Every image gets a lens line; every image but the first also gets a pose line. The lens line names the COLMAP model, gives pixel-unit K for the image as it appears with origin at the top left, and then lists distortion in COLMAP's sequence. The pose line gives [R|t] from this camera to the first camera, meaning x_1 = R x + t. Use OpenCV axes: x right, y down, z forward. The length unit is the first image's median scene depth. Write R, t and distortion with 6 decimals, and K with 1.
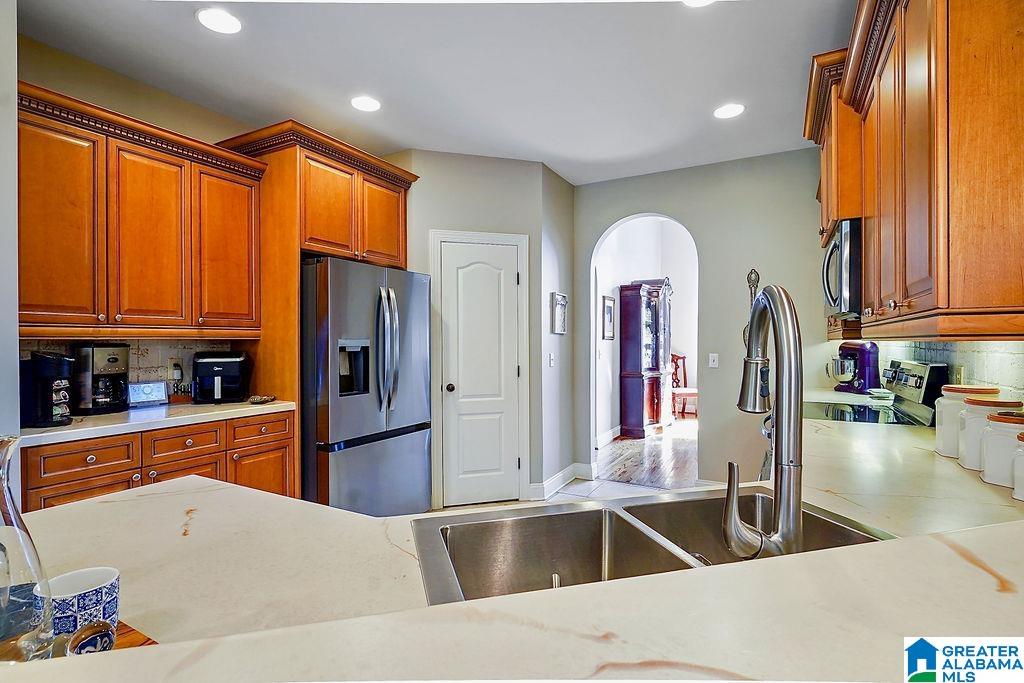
lens RADIAL K [[500.3, 0, 518.2], [0, 500.3, 338.1], [0, 0, 1]] dist [0.002960, -0.004317]
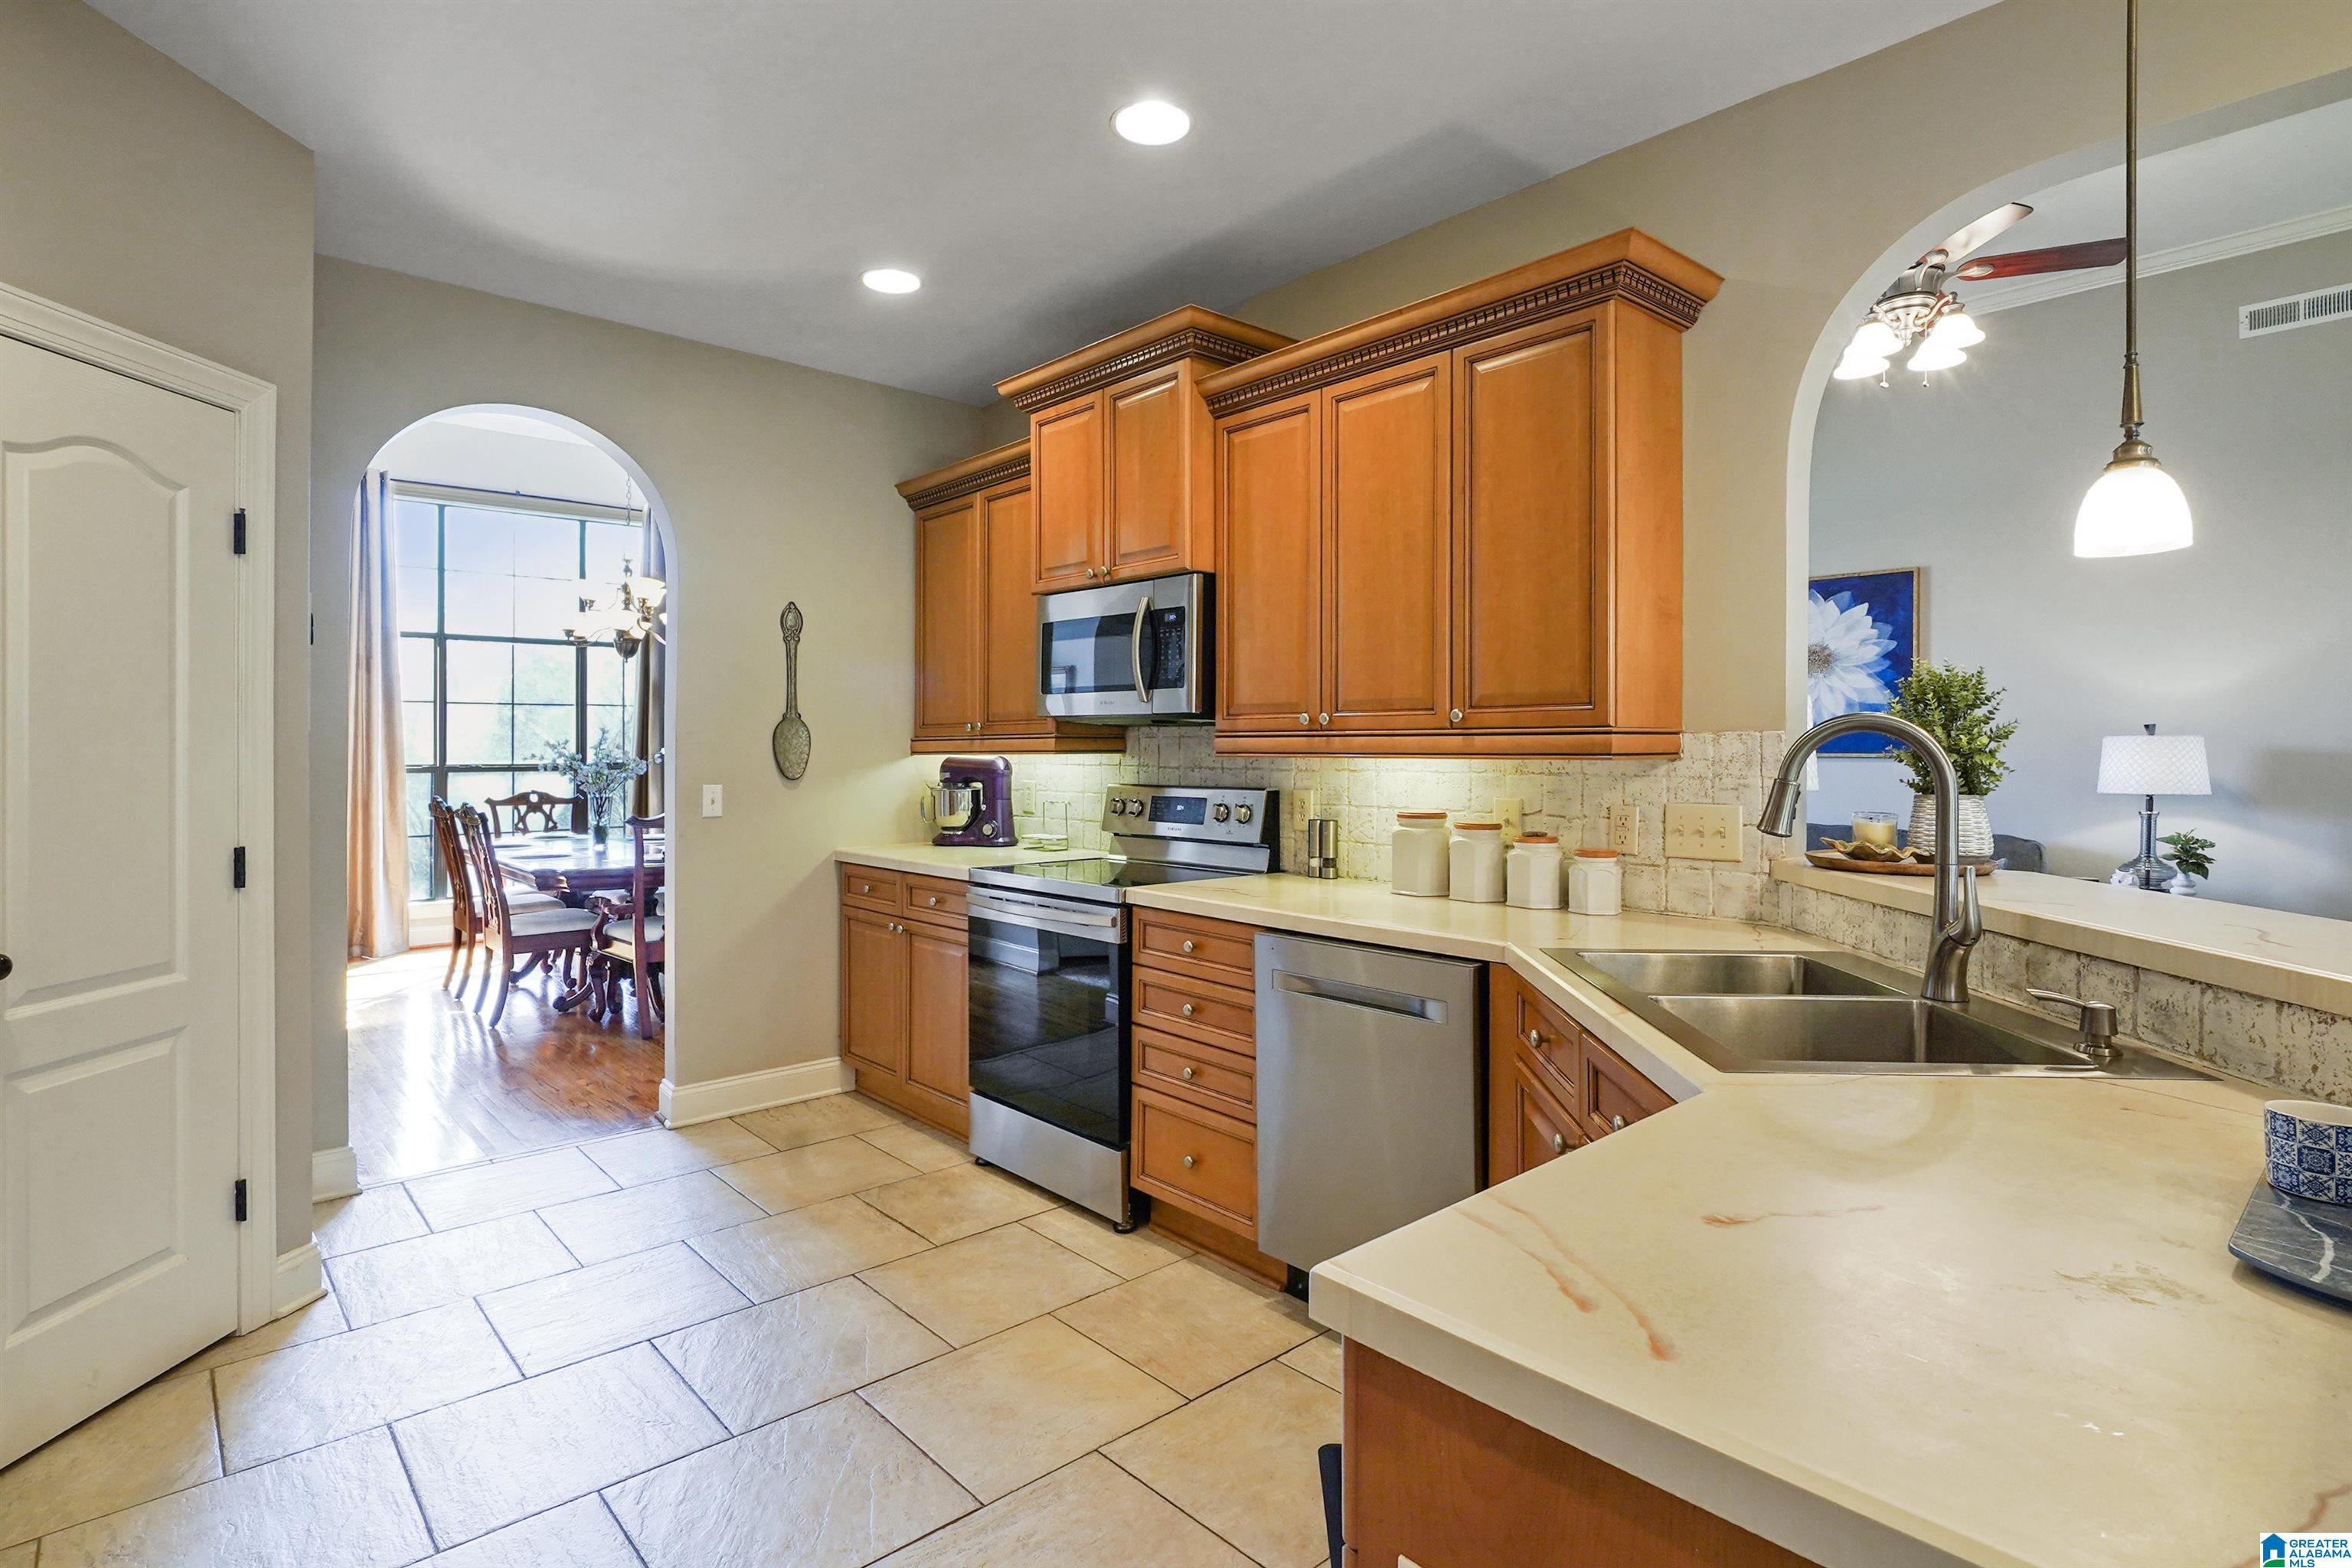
lens RADIAL K [[1149.1, 0, 1185.7], [0, 1149.1, 752.8], [0, 0, 1]] dist [0.002960, -0.004317]
pose [[0.317907, -0.001587, 0.948120, -0.569925], [-0.006107, 0.999974, 0.003722, -0.004350], [-0.948102, -0.006973, 0.317889, 0.391155]]
